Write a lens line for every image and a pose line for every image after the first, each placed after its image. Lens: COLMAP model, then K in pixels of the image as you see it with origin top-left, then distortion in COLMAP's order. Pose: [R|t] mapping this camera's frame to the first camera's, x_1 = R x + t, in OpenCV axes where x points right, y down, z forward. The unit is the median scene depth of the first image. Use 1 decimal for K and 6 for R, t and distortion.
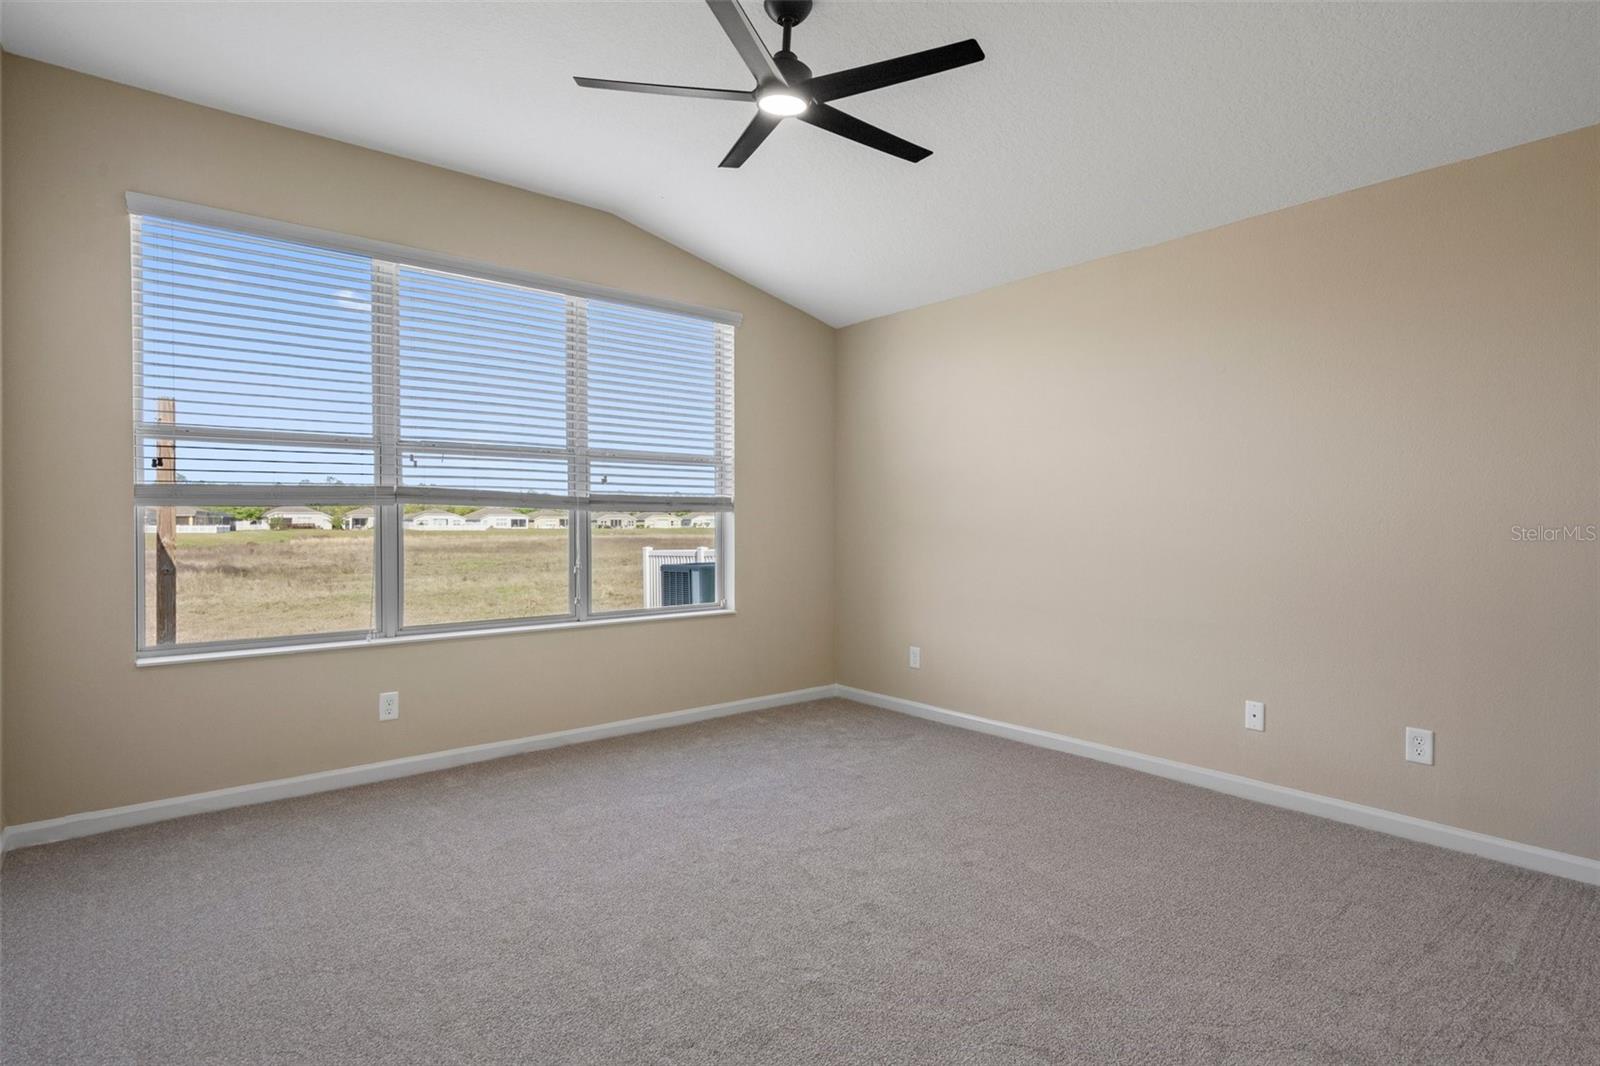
lens RADIAL K [[809.7, 0, 796.5], [0, 809.7, 525.1], [0, 0, 1]] dist [0.003406, -0.000540]
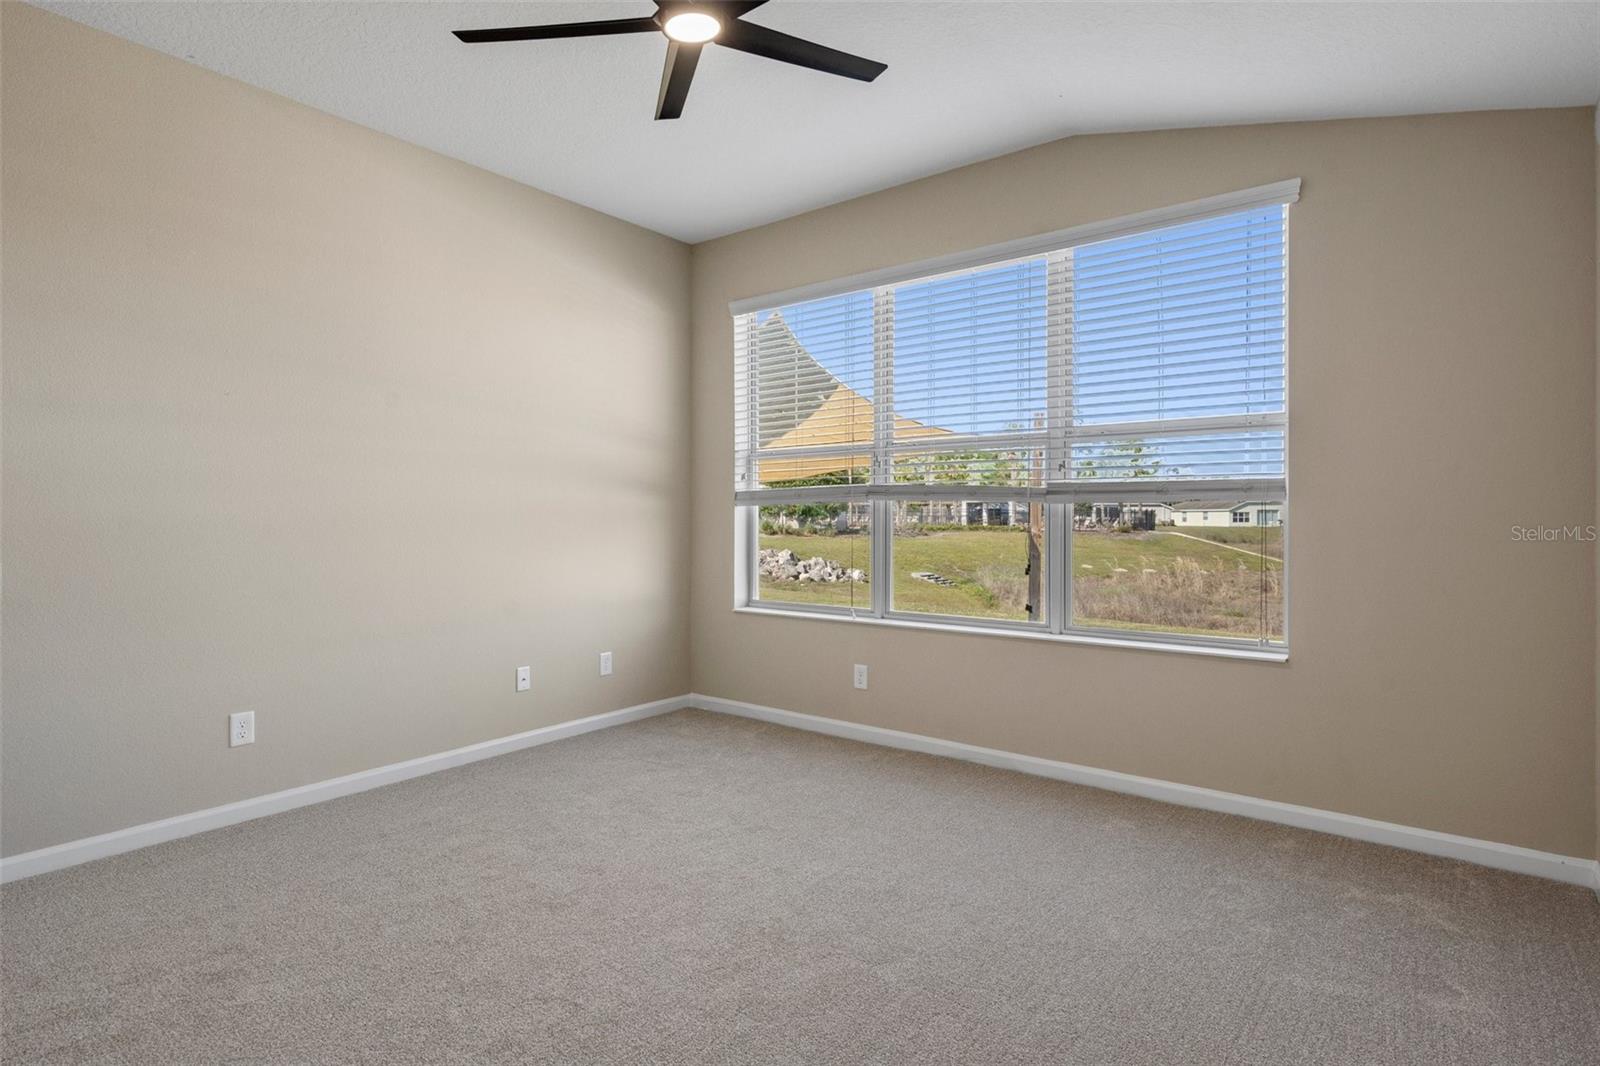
lens RADIAL K [[809.7, 0, 796.5], [0, 809.7, 525.1], [0, 0, 1]] dist [0.003406, -0.000540]
pose [[0.219583, 0.004035, -0.975586, 0.589879], [-0.010083, 0.999947, 0.001867, 0.007115], [0.975542, 0.009427, 0.219612, 0.655660]]
